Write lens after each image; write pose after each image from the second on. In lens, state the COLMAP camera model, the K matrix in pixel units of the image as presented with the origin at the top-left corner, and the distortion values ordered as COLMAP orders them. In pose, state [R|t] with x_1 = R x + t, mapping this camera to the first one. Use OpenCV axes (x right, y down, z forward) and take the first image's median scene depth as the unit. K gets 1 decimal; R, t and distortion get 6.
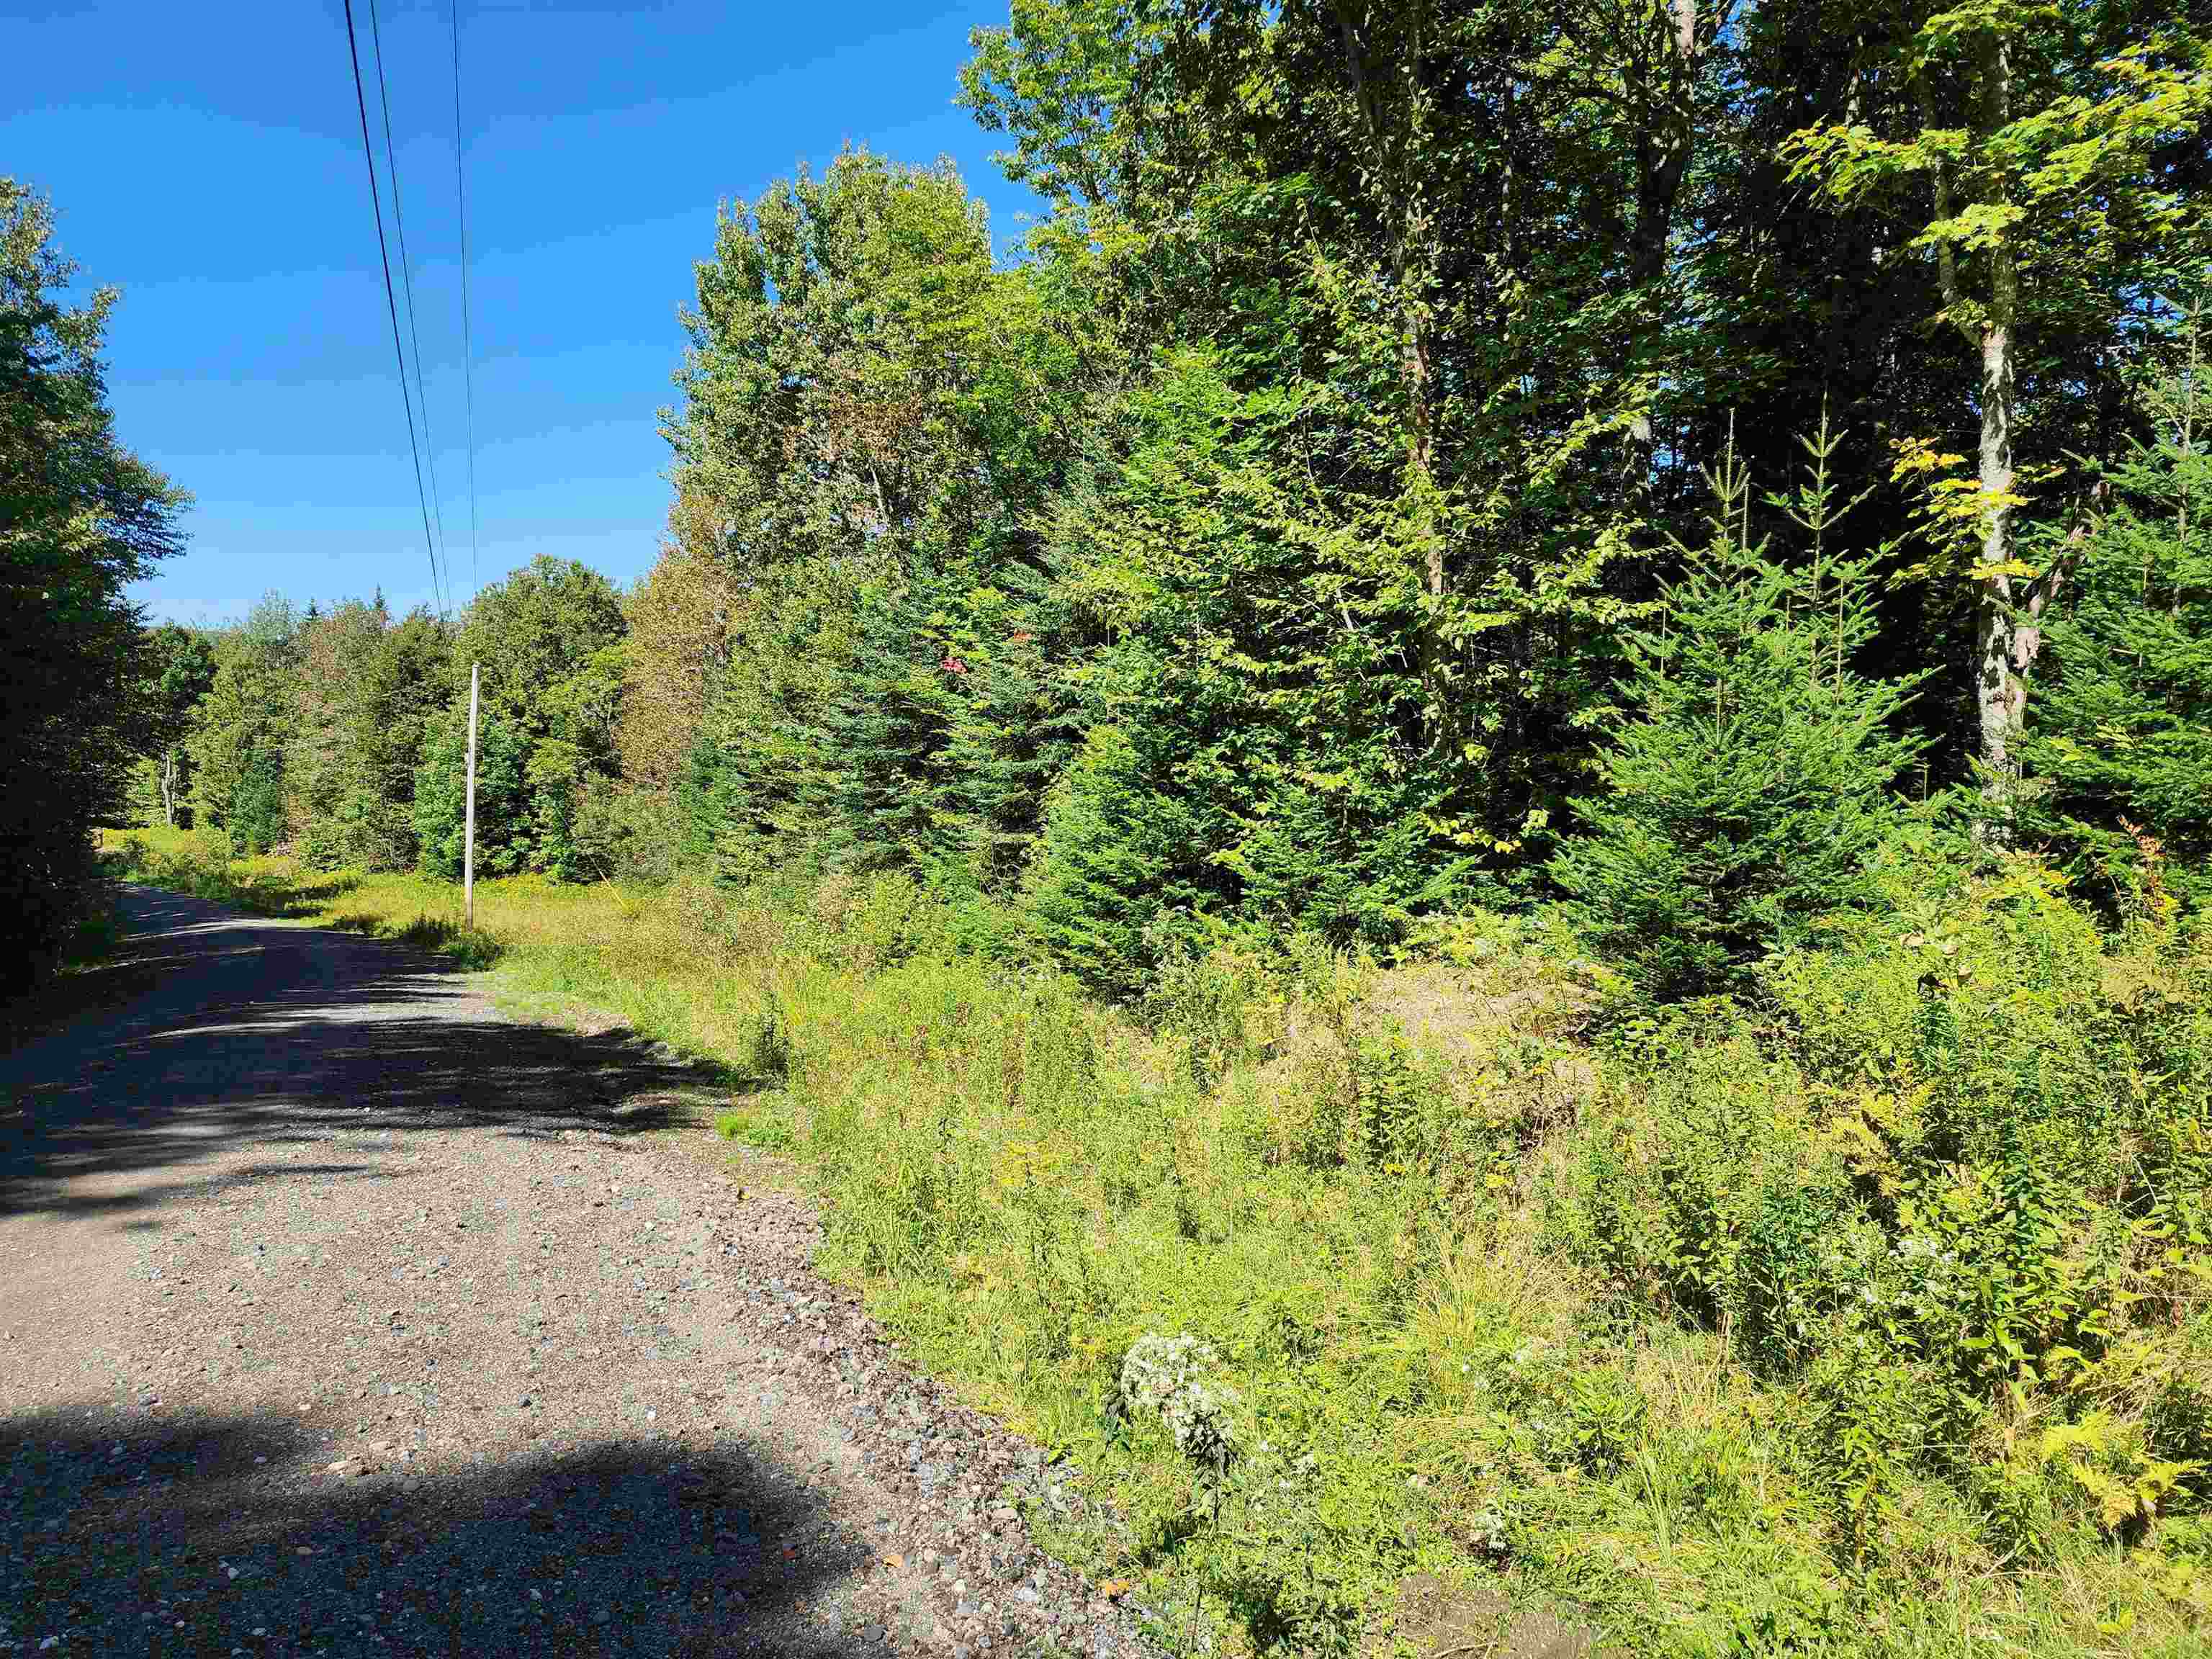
lens RADIAL K [[1486.1, 0, 1102.3], [0, 1486.1, 820.1], [0, 0, 1]] dist [0.088669, -0.083260]
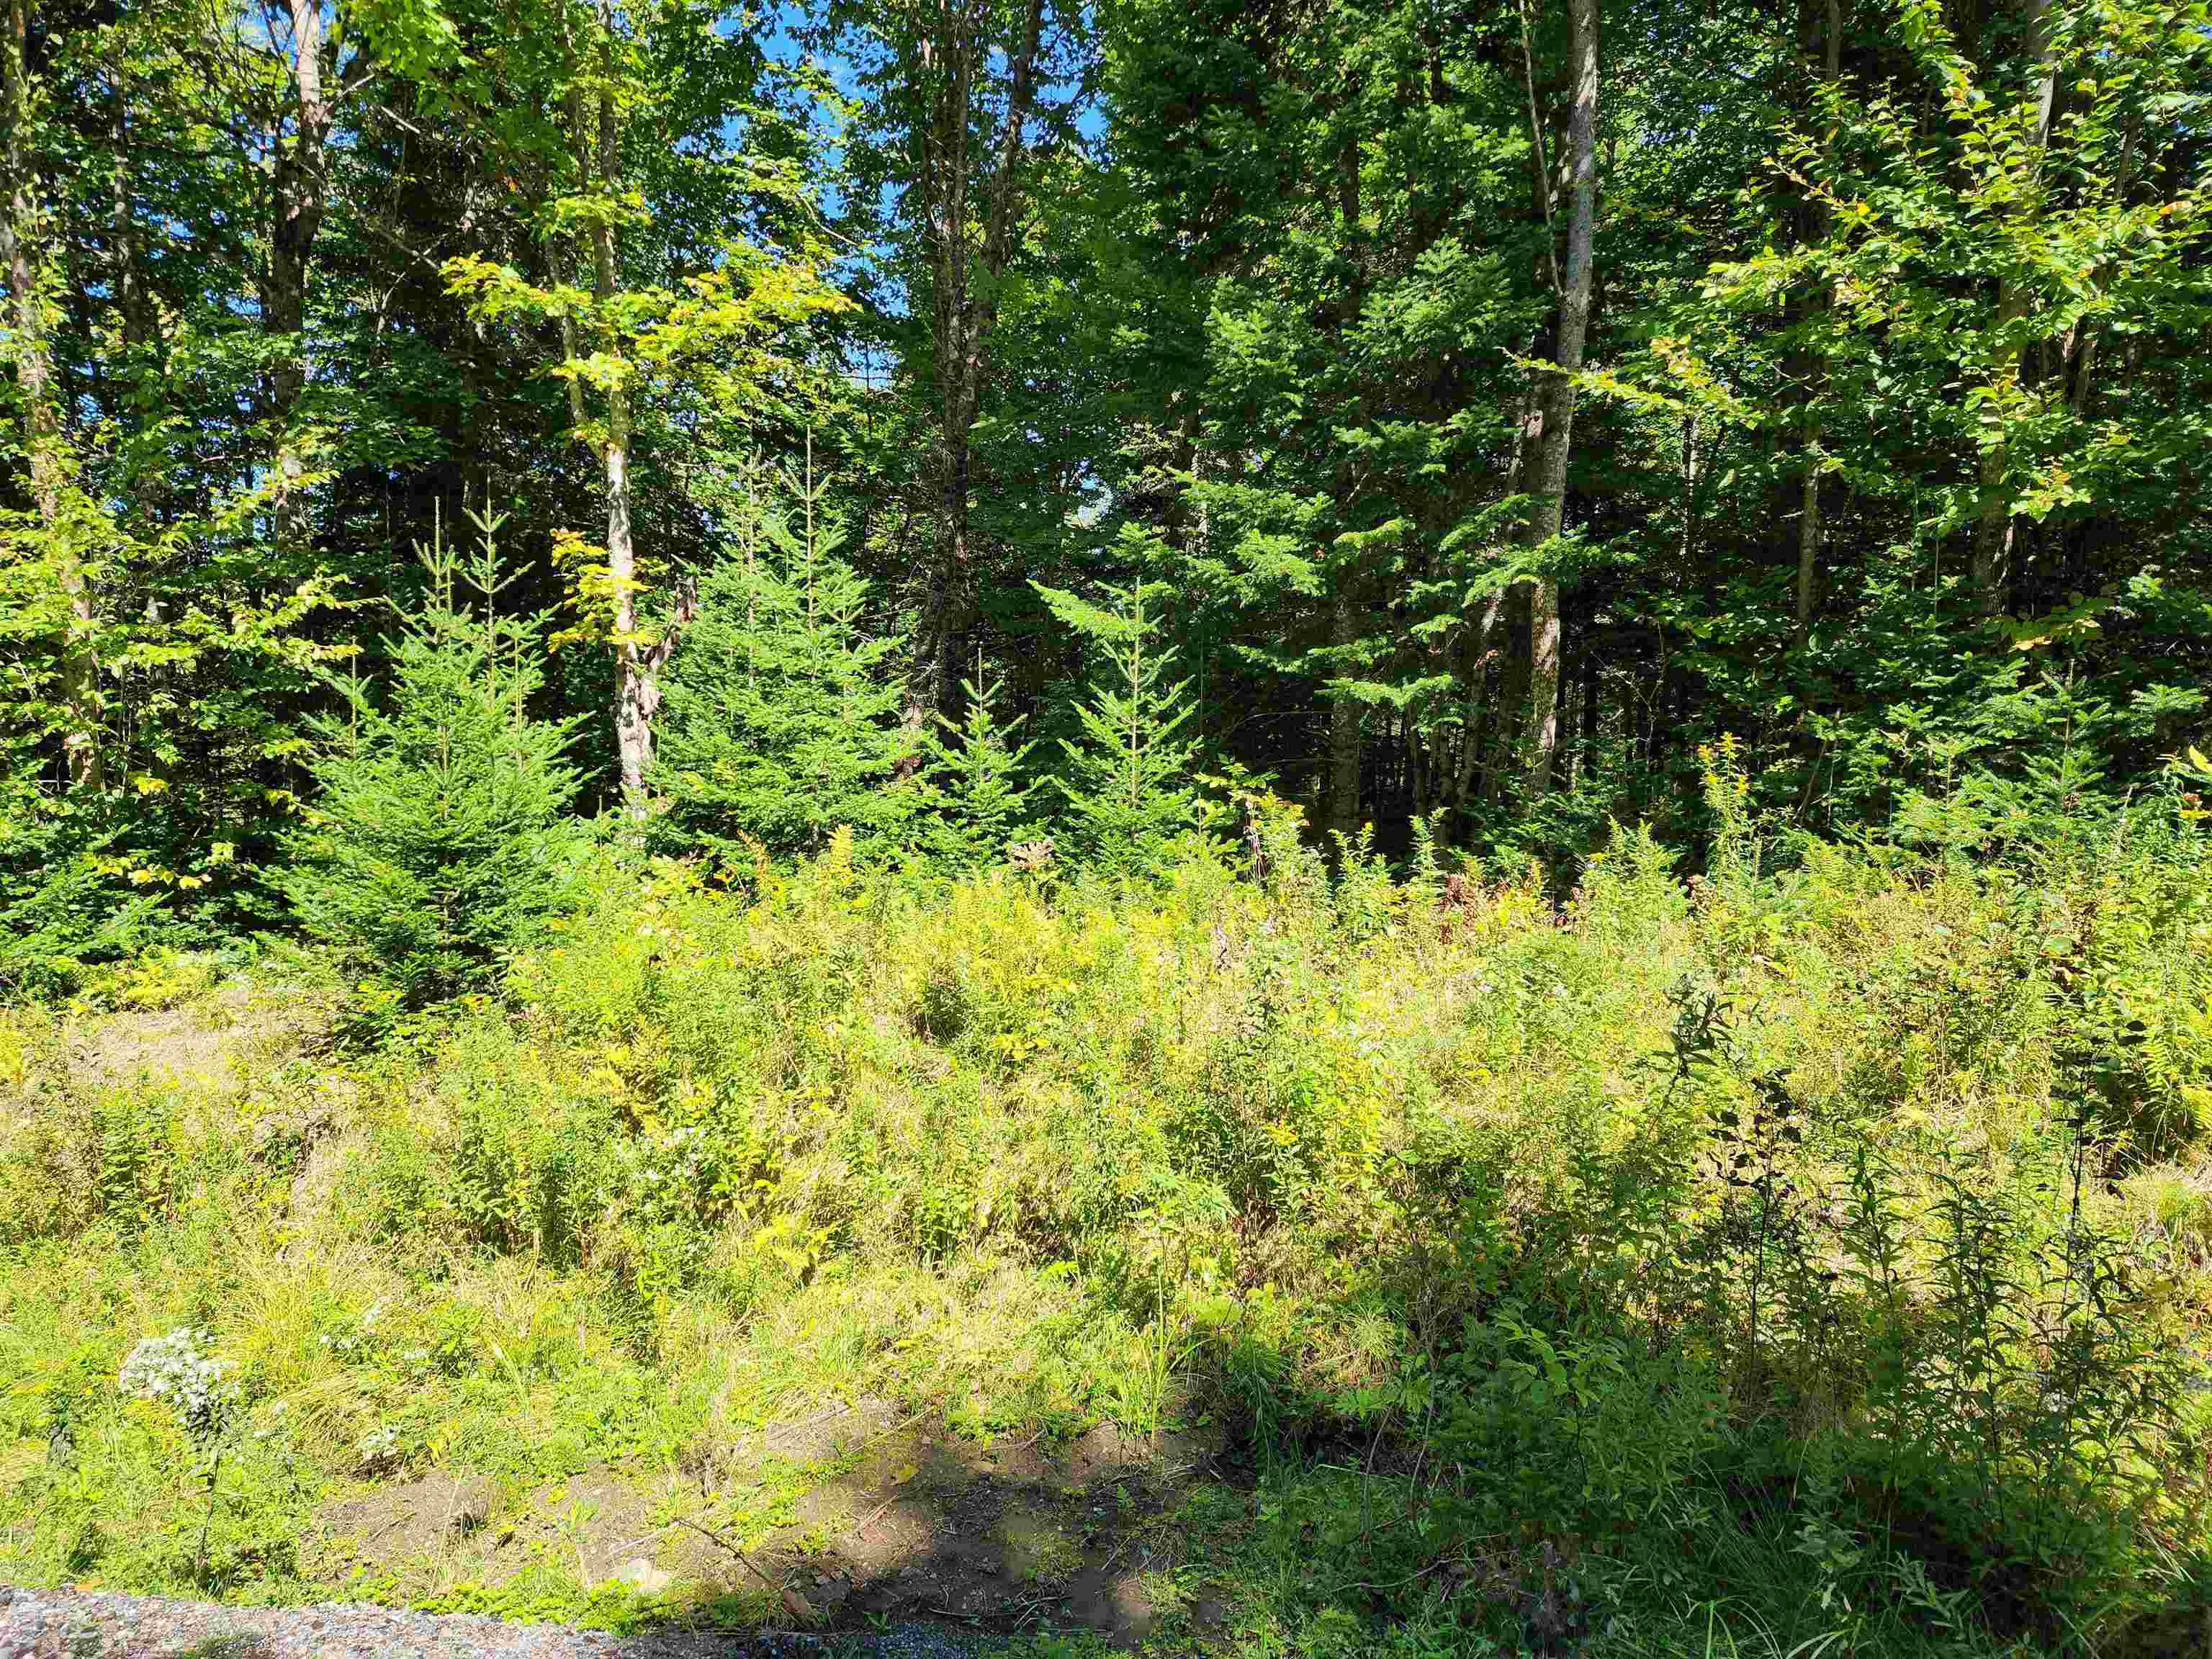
lens RADIAL K [[1486.1, 0, 1102.3], [0, 1486.1, 820.1], [0, 0, 1]] dist [0.088669, -0.083260]
pose [[0.640501, -0.045354, 0.766617, -0.131164], [0.048532, 0.998650, 0.018534, -0.015016], [-0.766422, 0.025334, 0.641837, -0.114878]]
